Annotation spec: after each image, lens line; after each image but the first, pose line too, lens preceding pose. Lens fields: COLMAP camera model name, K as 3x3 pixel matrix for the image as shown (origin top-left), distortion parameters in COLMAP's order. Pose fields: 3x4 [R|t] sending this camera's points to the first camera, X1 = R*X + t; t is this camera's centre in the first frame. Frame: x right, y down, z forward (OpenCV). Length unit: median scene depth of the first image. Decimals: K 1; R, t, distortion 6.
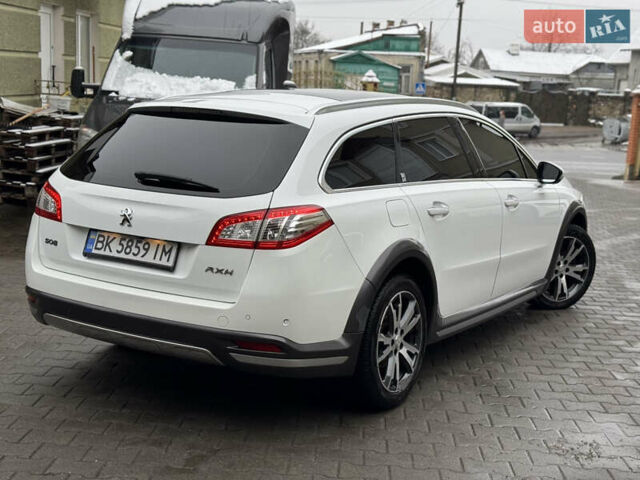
lens RADIAL K [[968.1, 0, 298.1], [0, 968.1, 239.9], [0, 0, 1]] dist [0.206874, 0.000697]
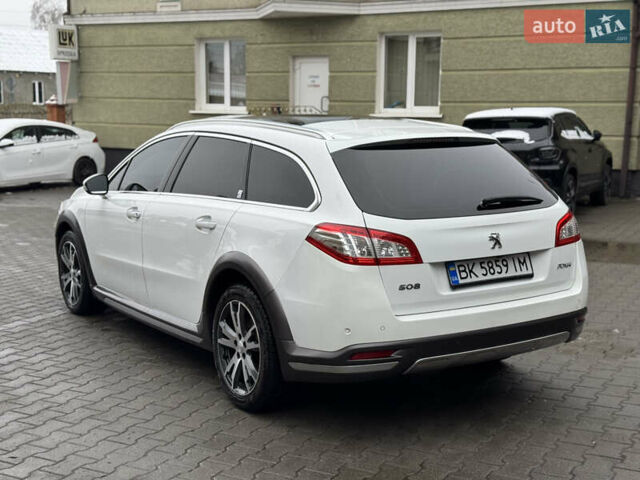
lens RADIAL K [[968.1, 0, 298.1], [0, 968.1, 239.9], [0, 0, 1]] dist [0.206874, 0.000697]
pose [[0.426458, -0.176404, 0.887139, -1.224754], [0.176200, 0.978210, 0.109812, -0.180478], [-0.887180, 0.109484, 0.448247, 0.704051]]
